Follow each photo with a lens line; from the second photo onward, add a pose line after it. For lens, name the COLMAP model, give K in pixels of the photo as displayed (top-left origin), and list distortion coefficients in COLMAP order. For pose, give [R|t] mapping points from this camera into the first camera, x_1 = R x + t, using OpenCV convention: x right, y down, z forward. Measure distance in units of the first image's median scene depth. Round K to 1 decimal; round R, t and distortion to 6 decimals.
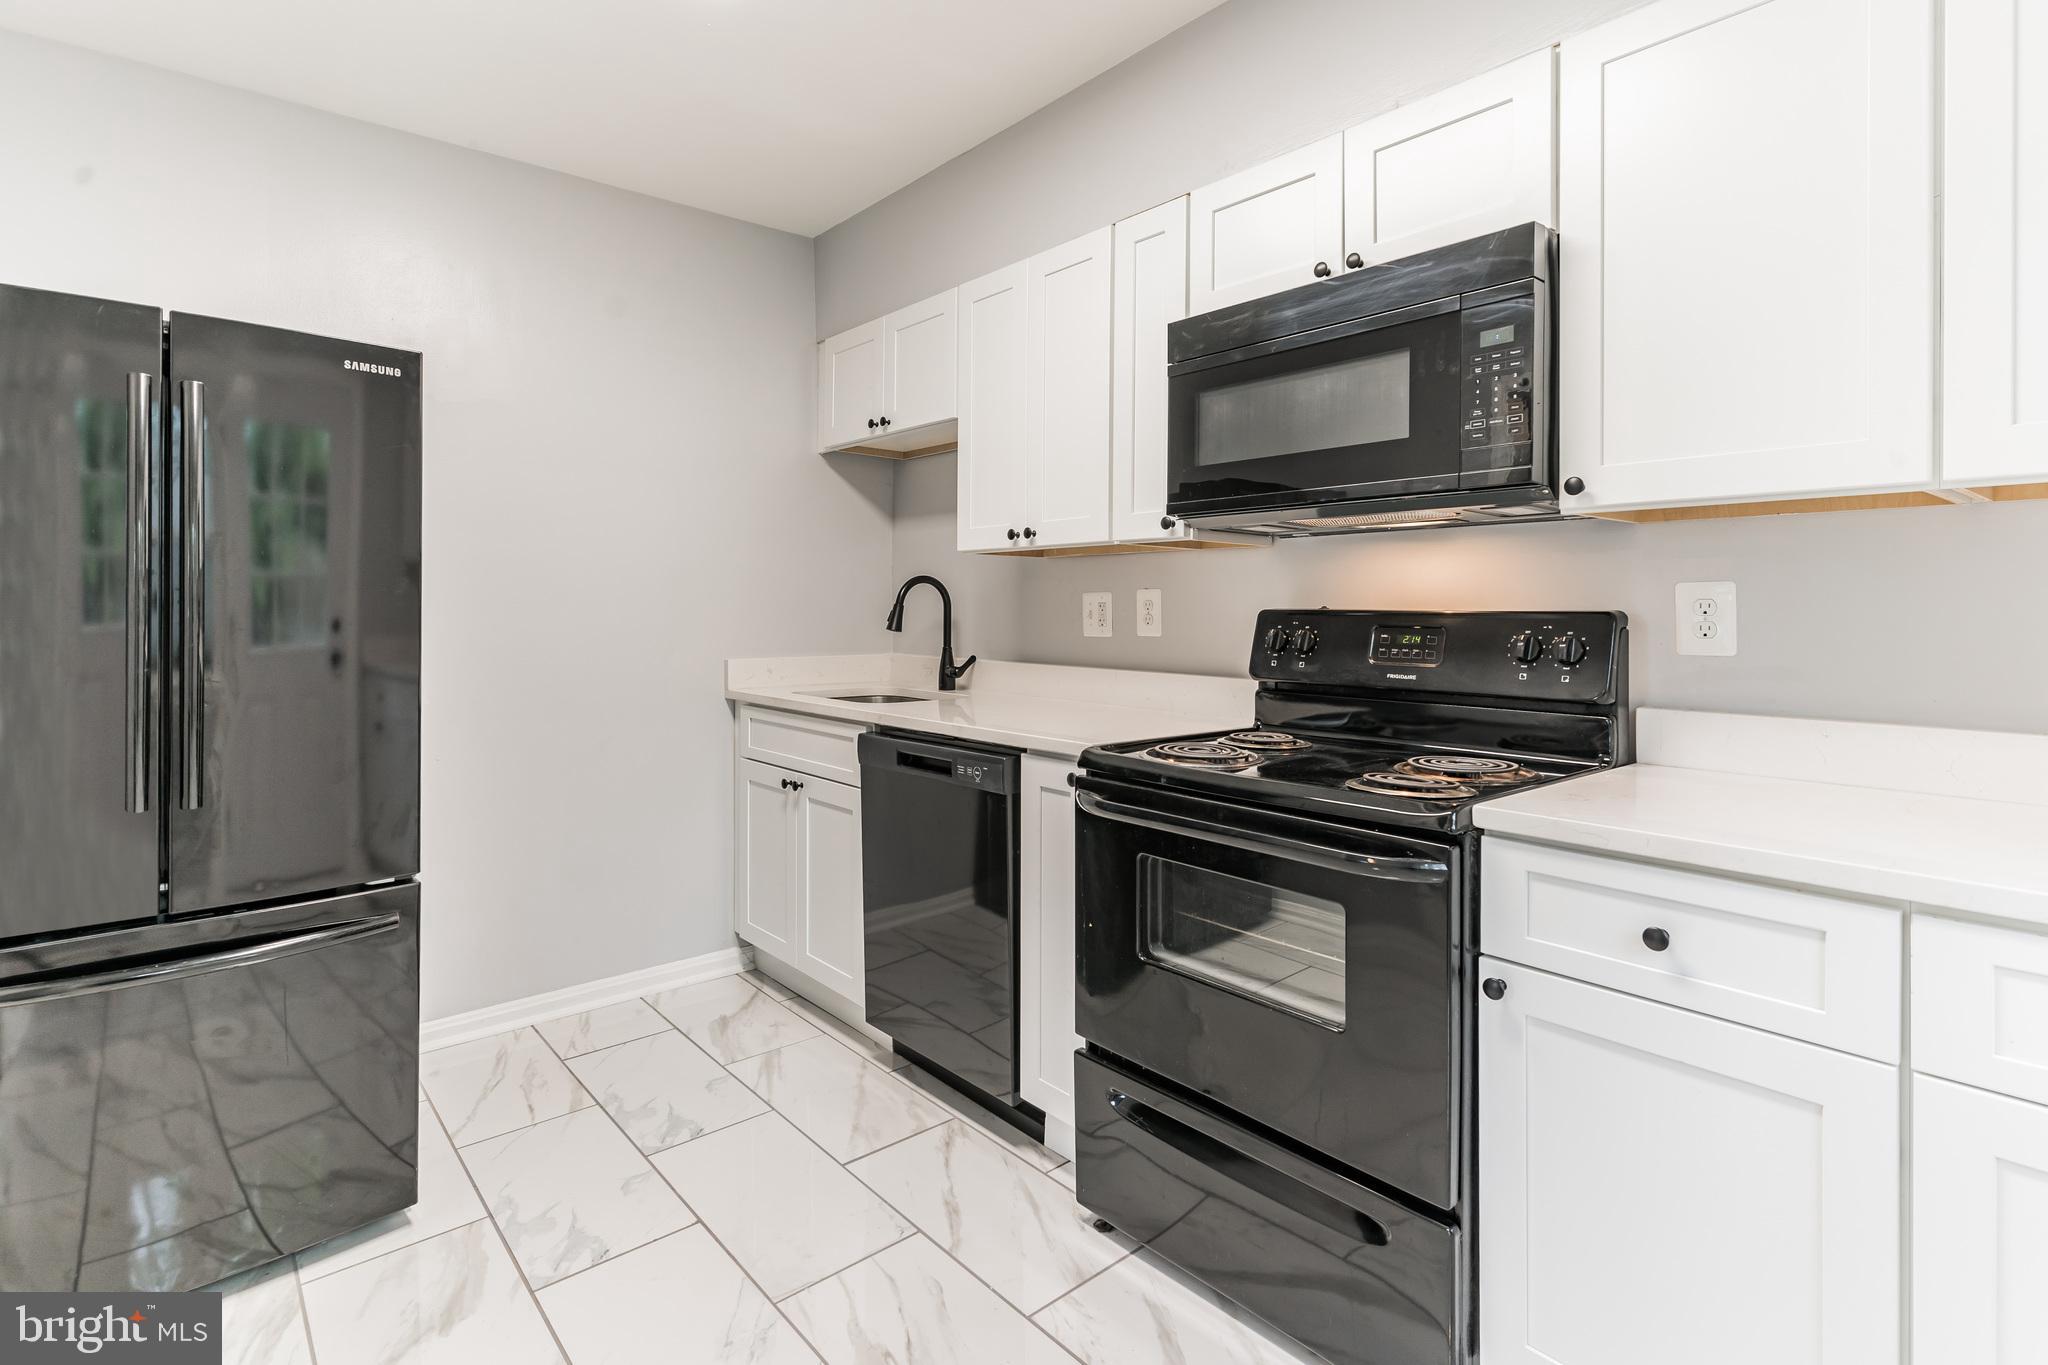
lens RADIAL K [[985.0, 0, 1062.4], [0, 985.0, 615.9], [0, 0, 1]] dist [0.014445, -0.000178]
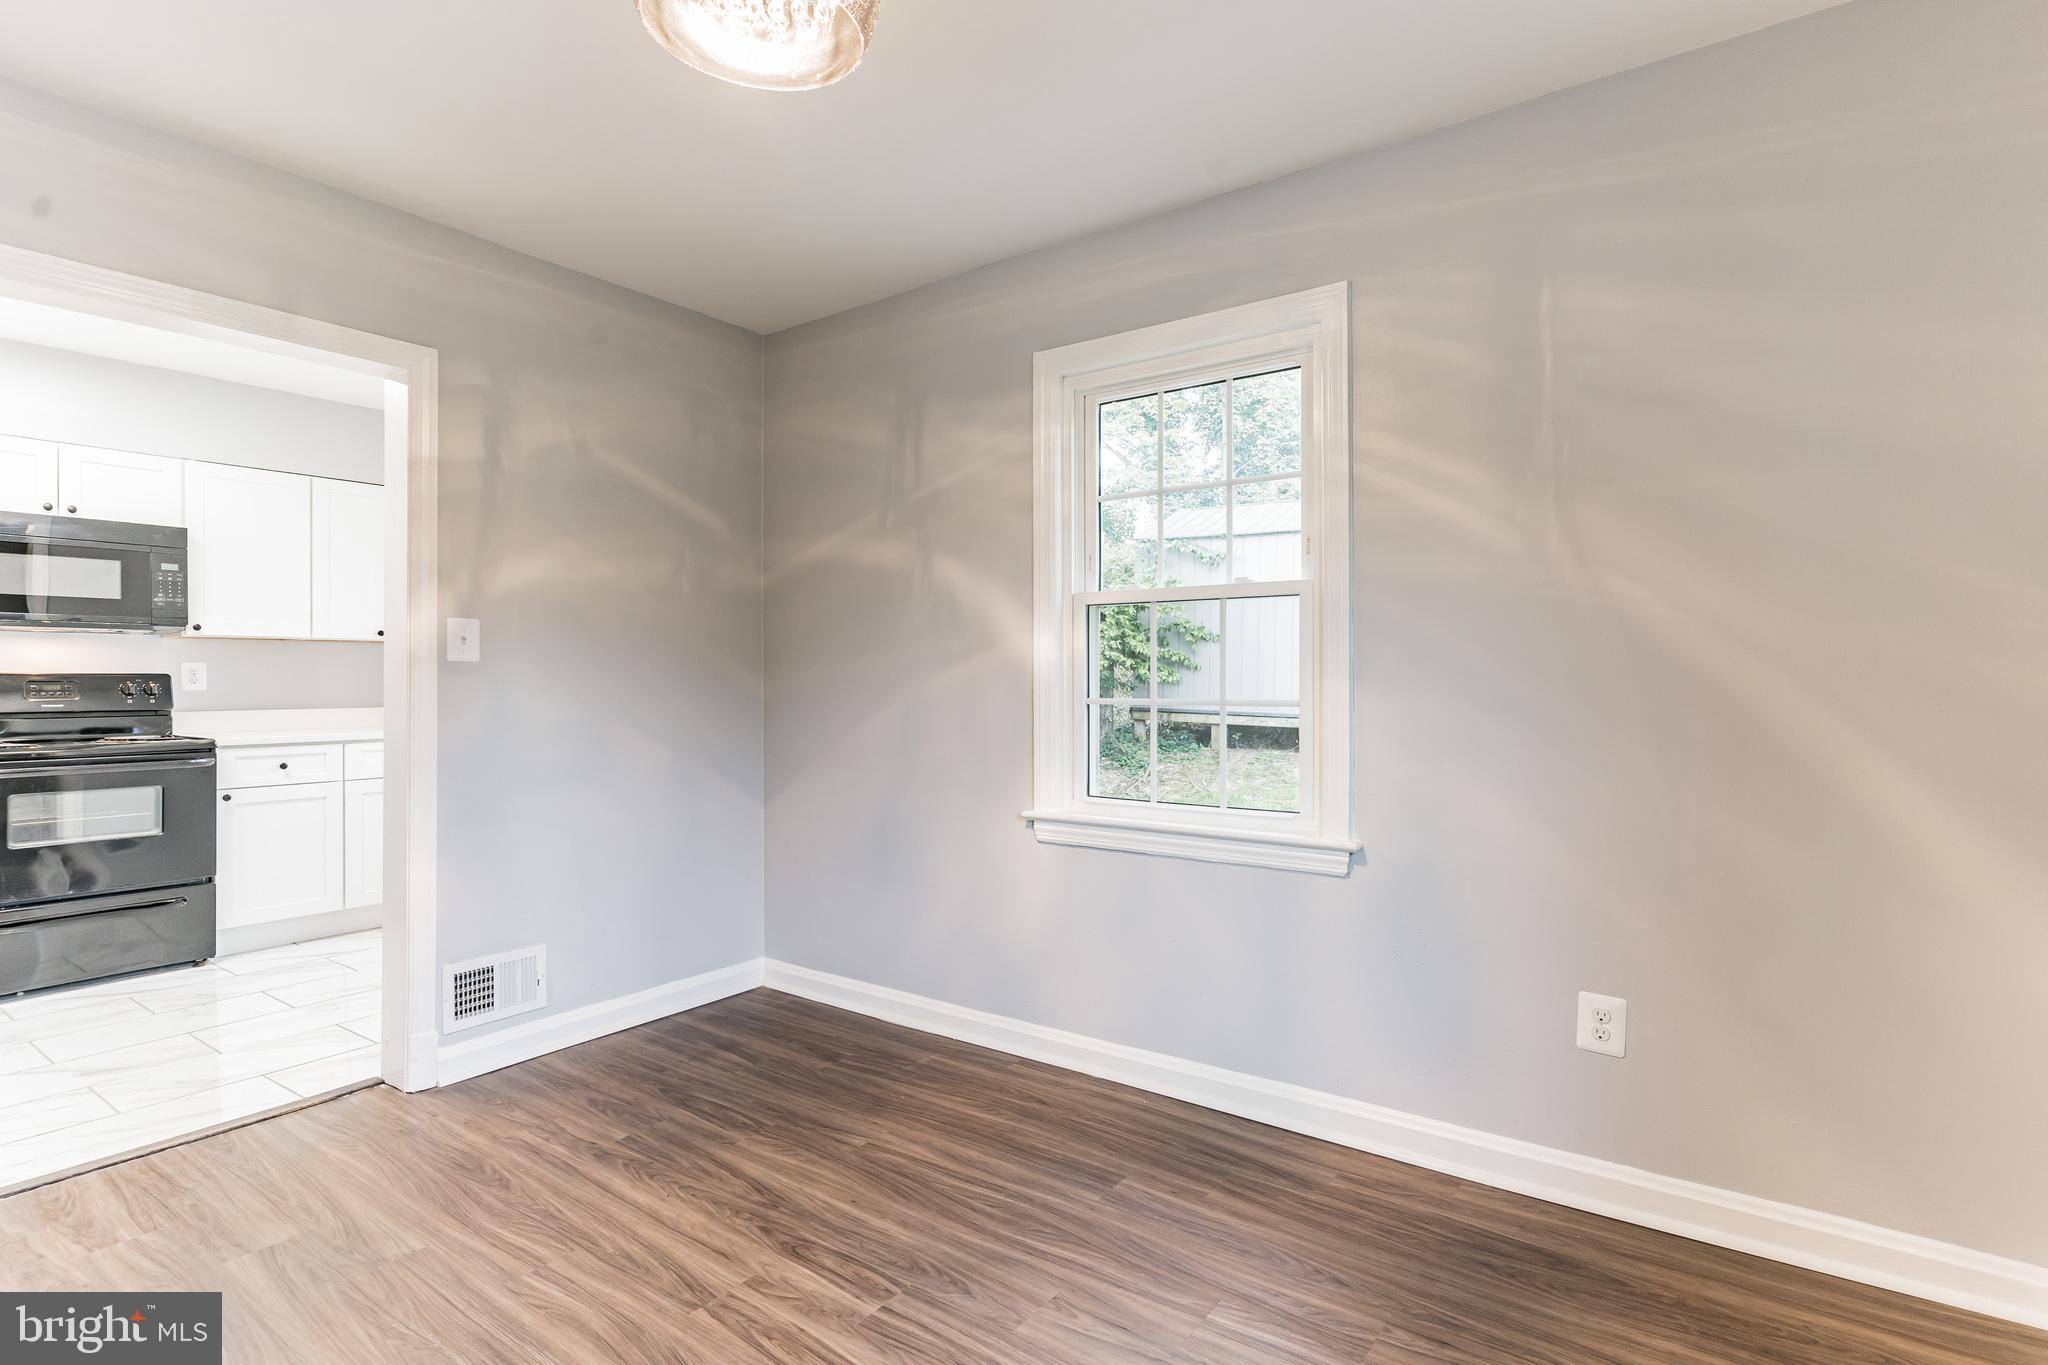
lens RADIAL K [[985.0, 0, 1028.3], [0, 985.0, 678.7], [0, 0, 1]] dist [0.014445, -0.000178]
pose [[-0.191054, -0.007793, 0.981549, -2.591731], [0.005446, 0.999945, 0.008999, -0.001804], [-0.981565, 0.007064, -0.191001, -0.713254]]
